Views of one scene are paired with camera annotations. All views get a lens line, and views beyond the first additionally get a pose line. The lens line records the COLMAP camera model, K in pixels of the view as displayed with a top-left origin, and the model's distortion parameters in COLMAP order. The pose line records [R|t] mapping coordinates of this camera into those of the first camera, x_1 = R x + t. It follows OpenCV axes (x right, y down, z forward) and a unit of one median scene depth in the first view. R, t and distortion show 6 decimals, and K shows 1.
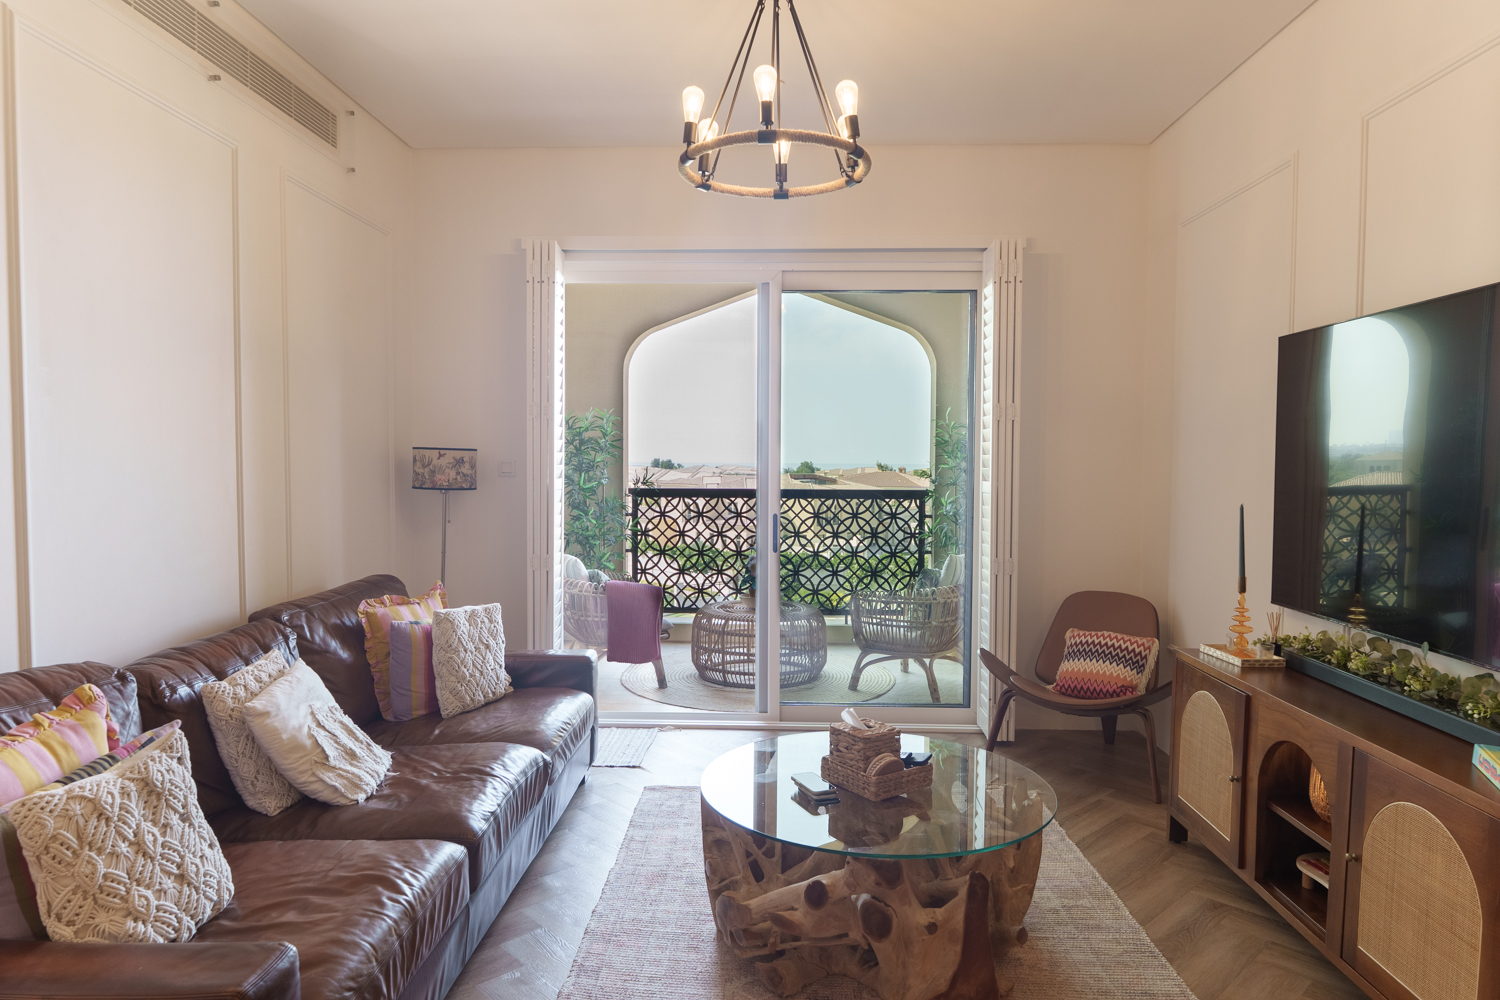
lens RADIAL K [[902.0, 0, 751.2], [0, 902.0, 493.5], [0, 0, 1]] dist [0.001424, -0.013922]
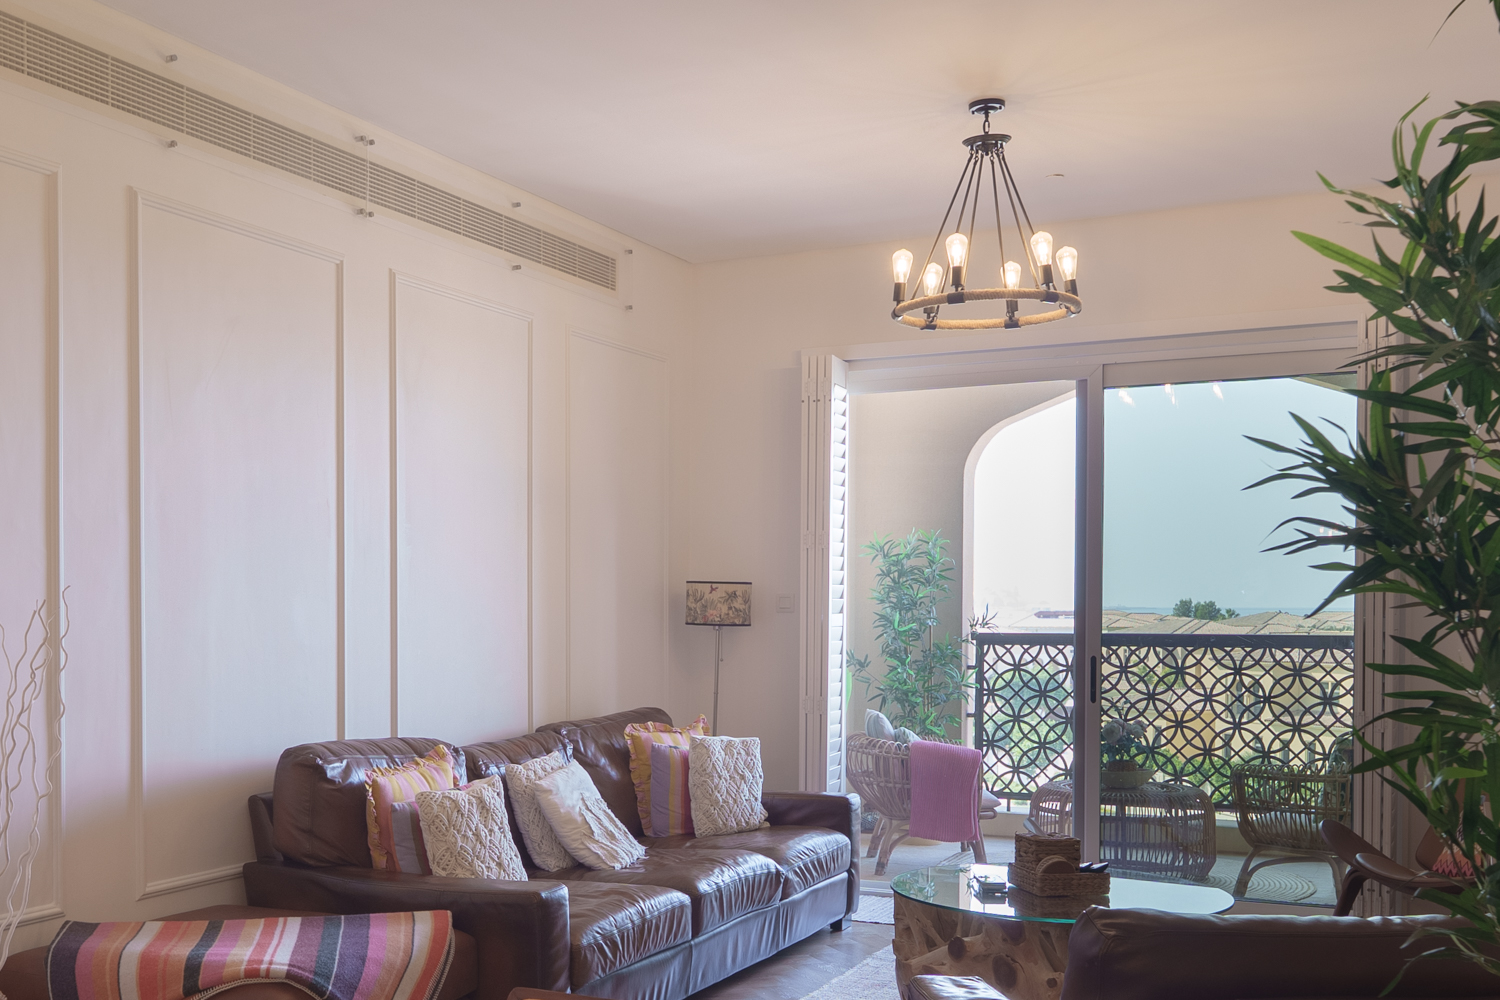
lens RADIAL K [[1633.0, 0, 750.0], [0, 1633.0, 500.0], [0, 0, 1]] dist [0.000108, 0.007492]
pose [[0.934100, -0.031205, -0.355644, 0.430946], [-0.004663, 0.995021, -0.099554, 0.049221], [0.356980, 0.094651, 0.929304, -0.833263]]
